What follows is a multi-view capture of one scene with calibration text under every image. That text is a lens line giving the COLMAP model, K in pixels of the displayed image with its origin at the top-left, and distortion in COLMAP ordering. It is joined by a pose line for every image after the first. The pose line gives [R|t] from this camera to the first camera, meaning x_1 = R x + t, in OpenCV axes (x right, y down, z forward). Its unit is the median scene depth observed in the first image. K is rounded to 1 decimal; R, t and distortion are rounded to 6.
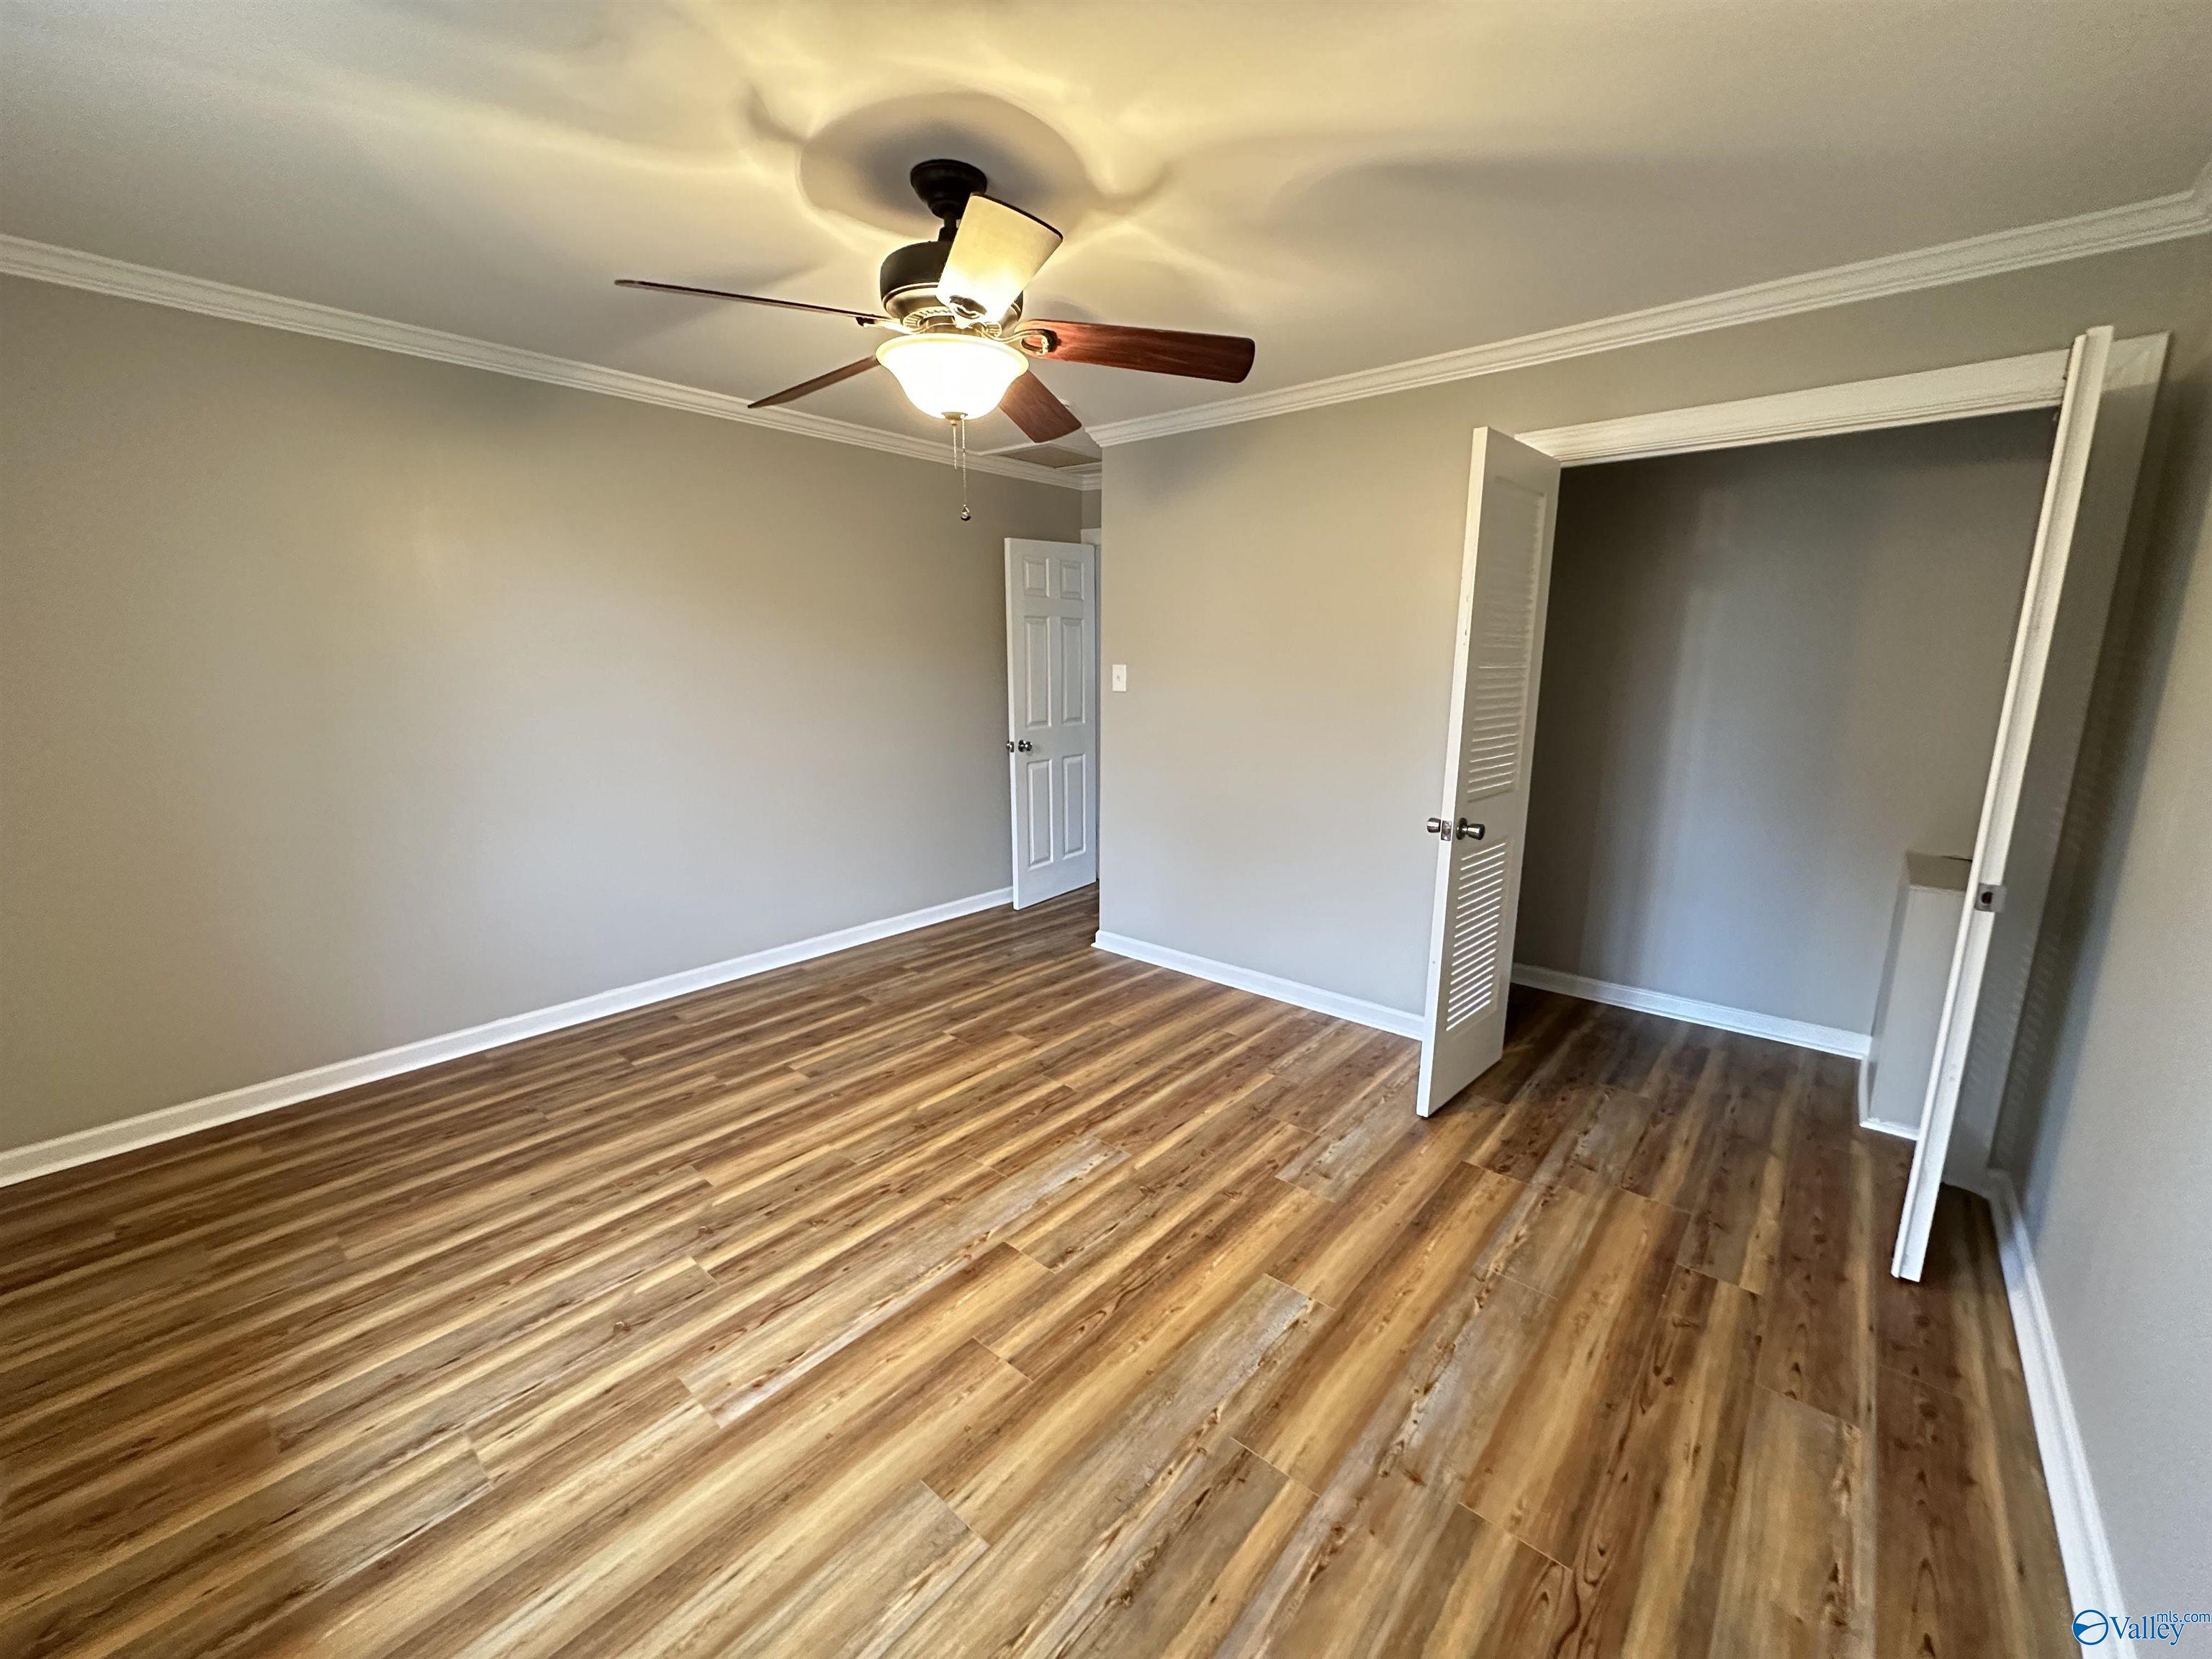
lens RADIAL K [[885.5, 0, 1071.1], [0, 885.5, 822.9], [0, 0, 1]] dist [-0.000421, 0.000069]
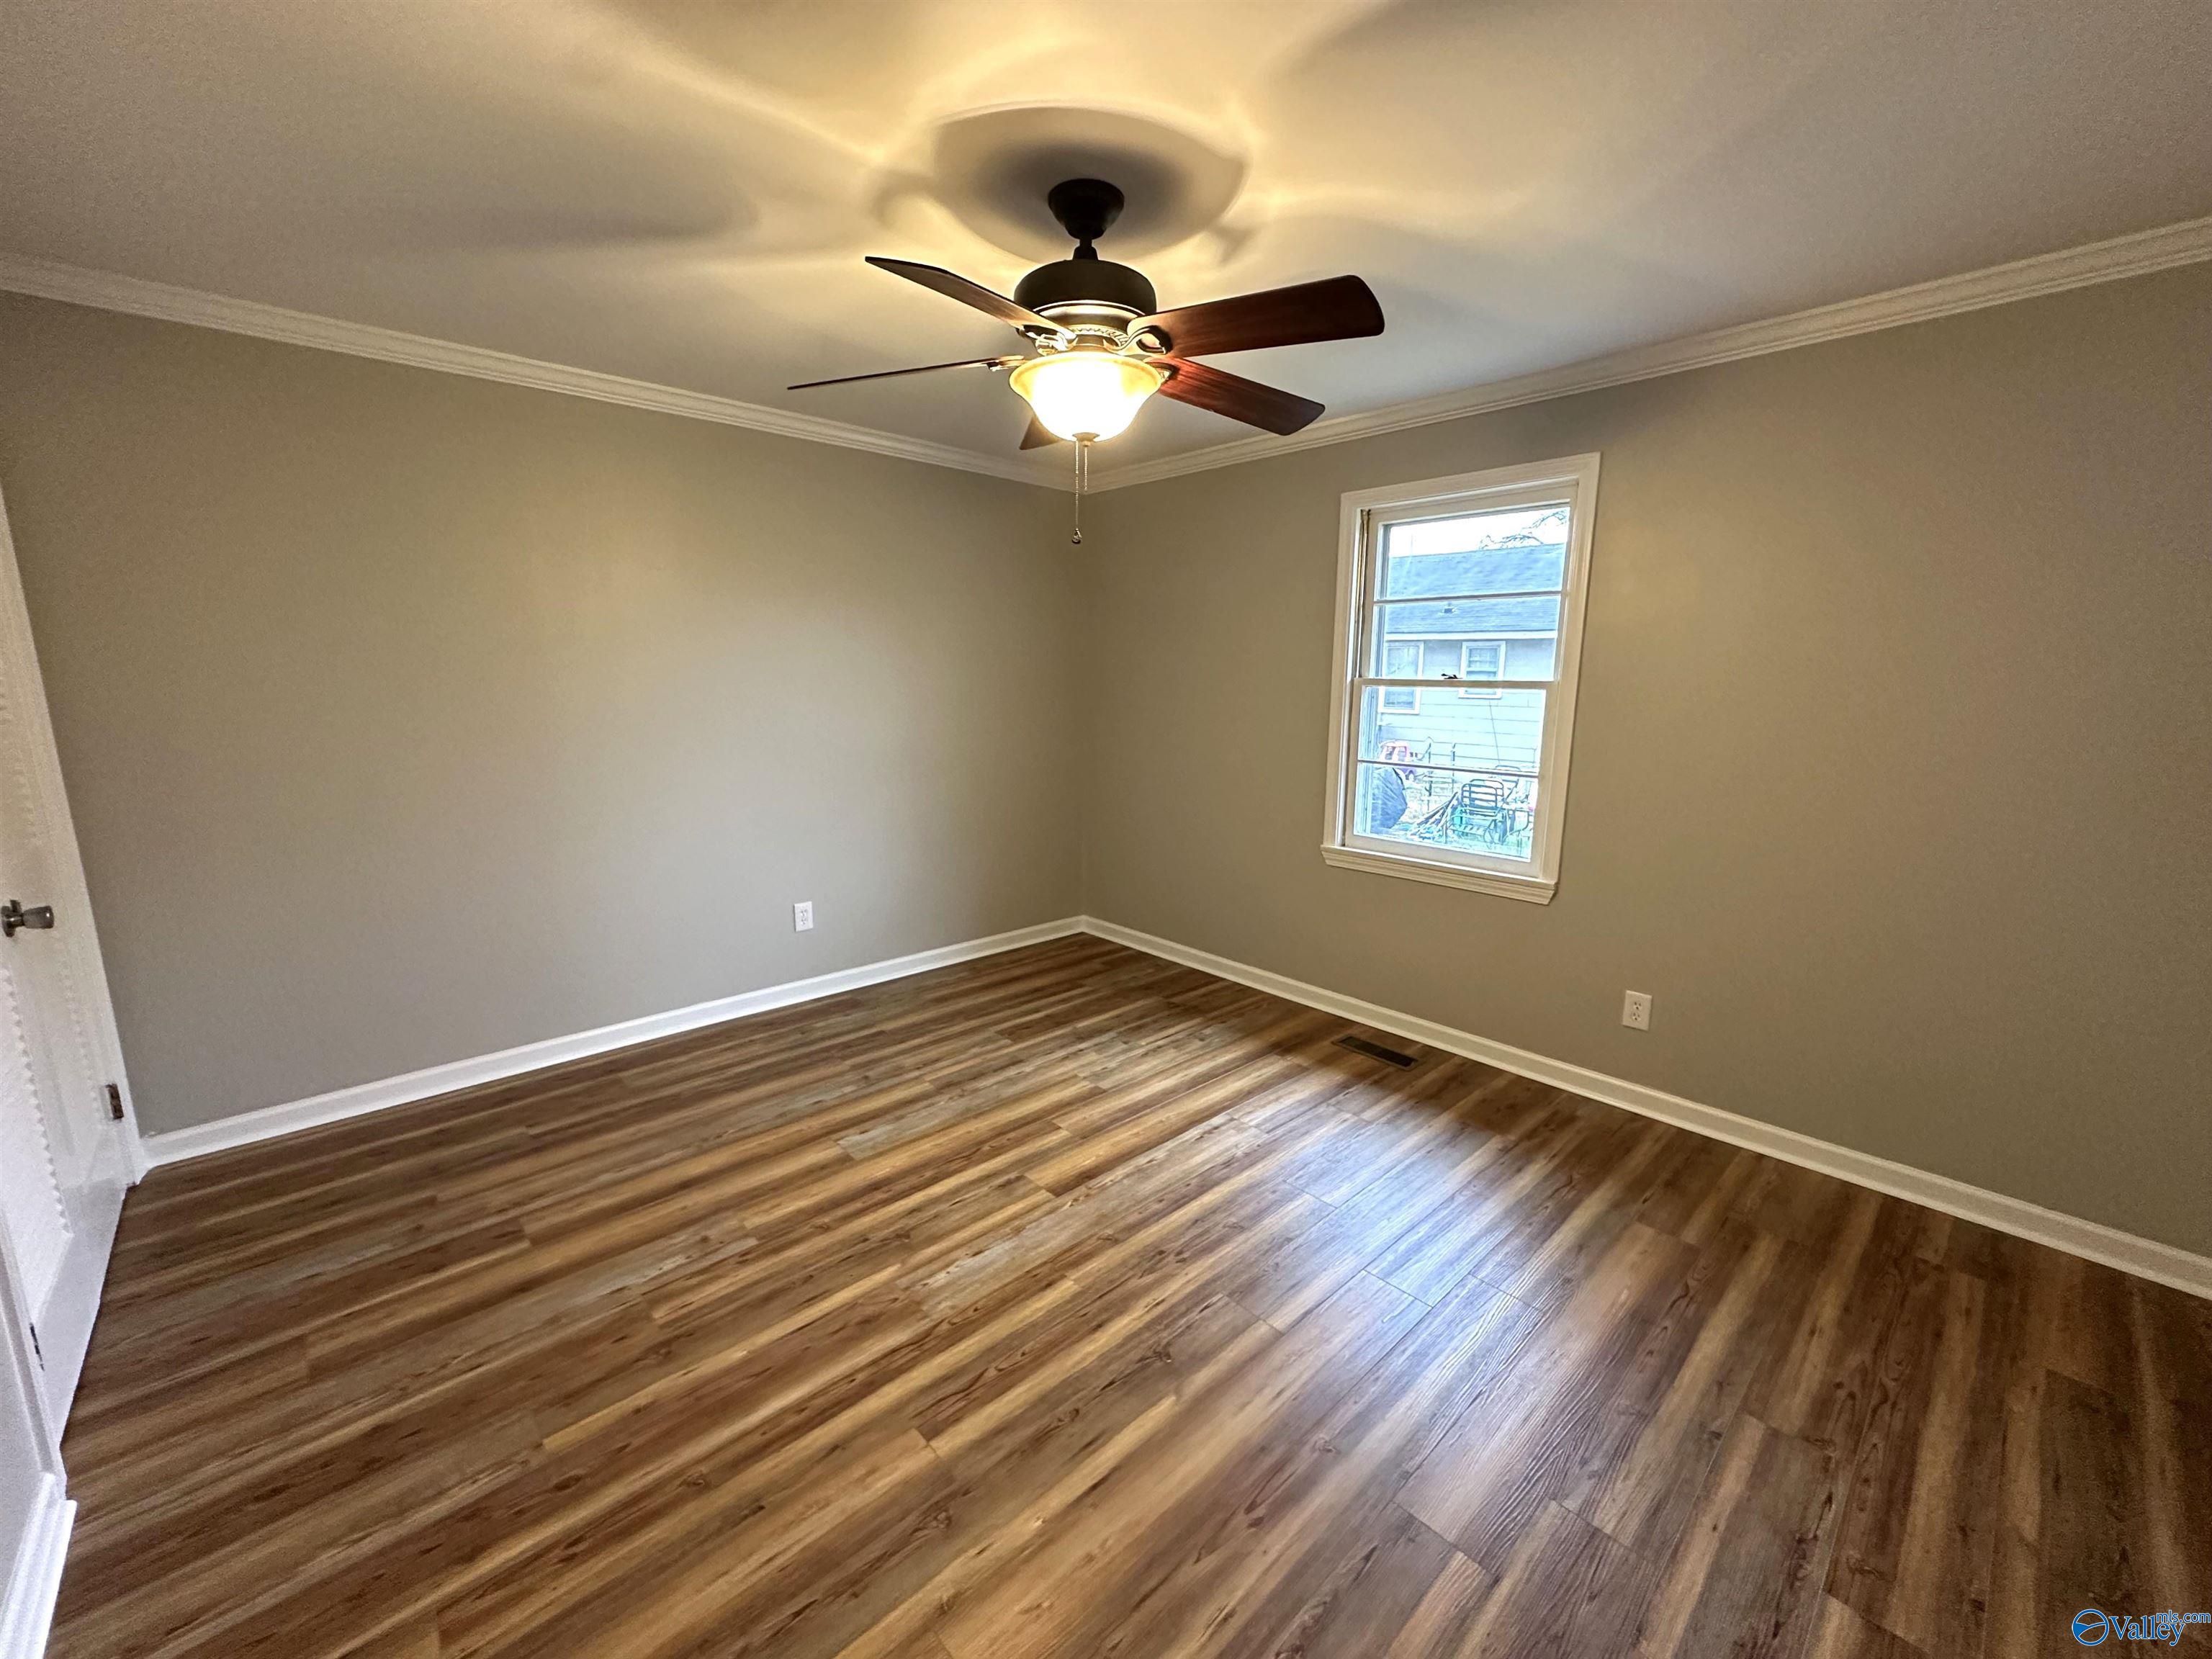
lens RADIAL K [[894.0, 0, 1102.8], [0, 894.0, 827.1], [0, 0, 1]] dist [-0.002243, 0.000117]
pose [[-0.996797, -0.026702, 0.075388, -0.197119], [0.002063, 0.933721, 0.357997, -0.356891], [-0.079950, 0.357005, -0.930675, 1.792699]]
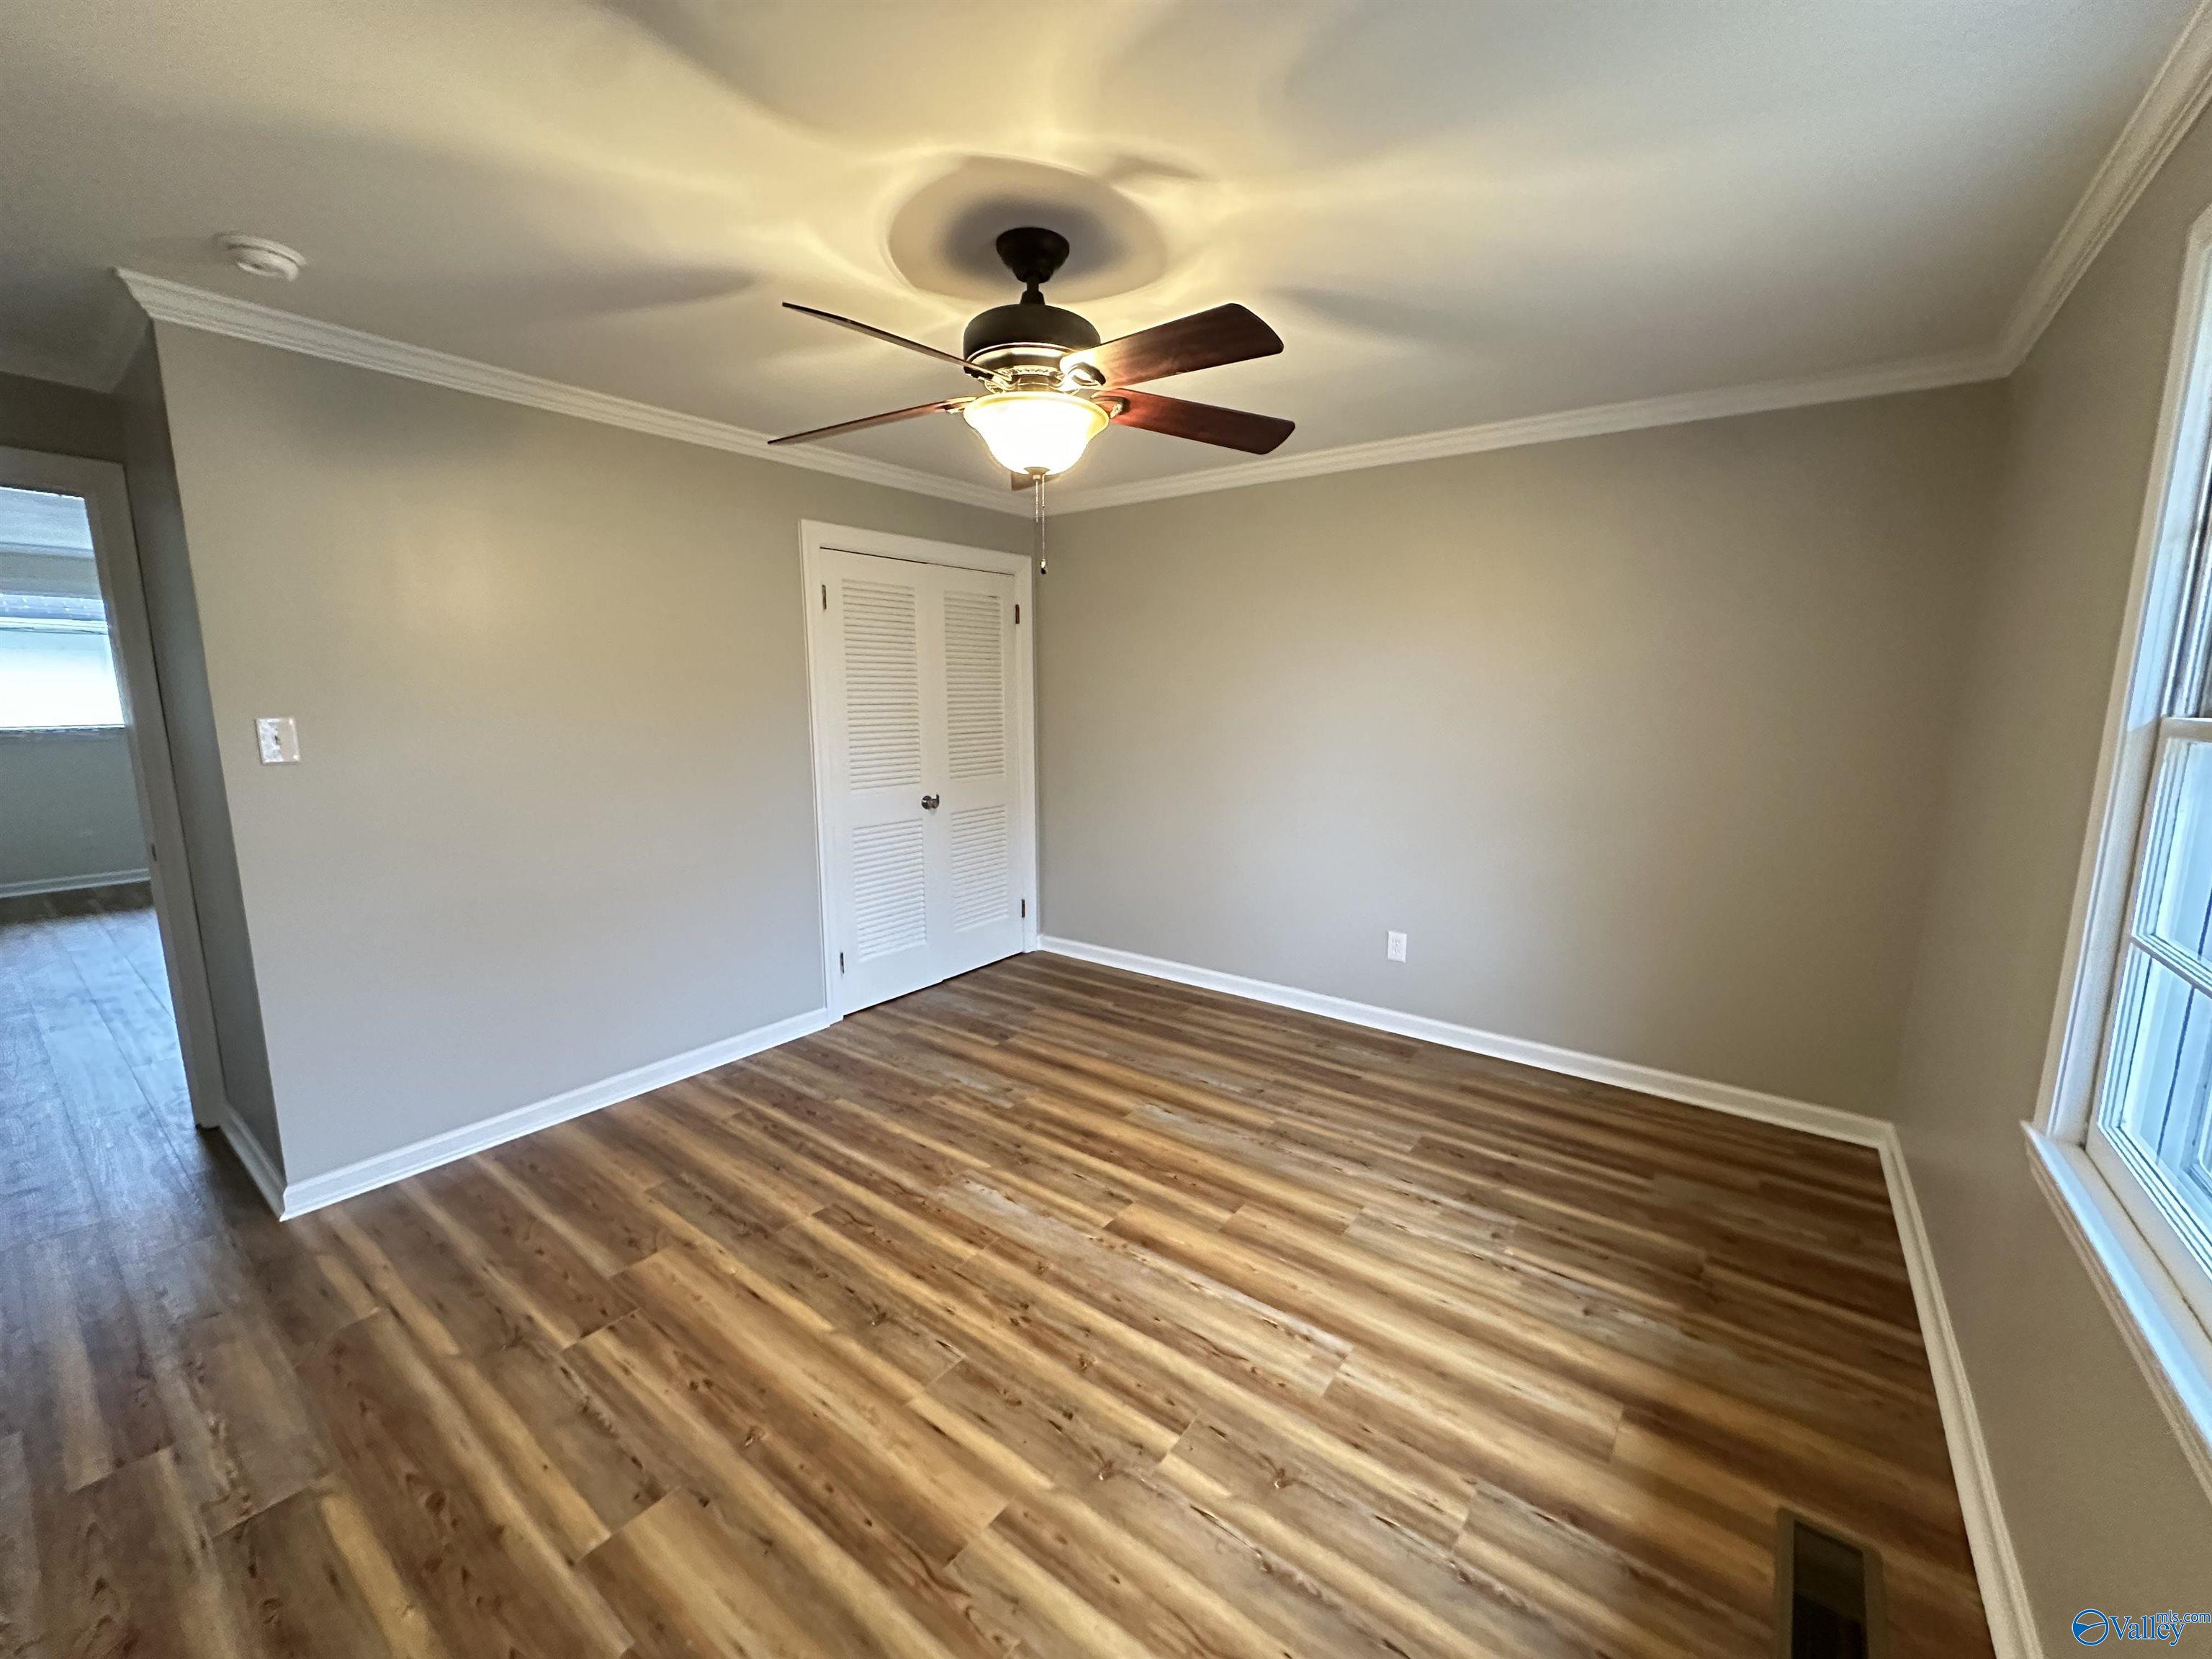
lens RADIAL K [[887.5, 0, 1114.3], [0, 887.5, 830.7], [0, 0, 1]] dist [-0.002417, 0.000380]
pose [[-0.093858, -0.161139, 0.982459, -1.042055], [0.186529, 0.966494, 0.176340, -0.196070], [-0.977956, 0.199808, -0.060657, 0.904534]]
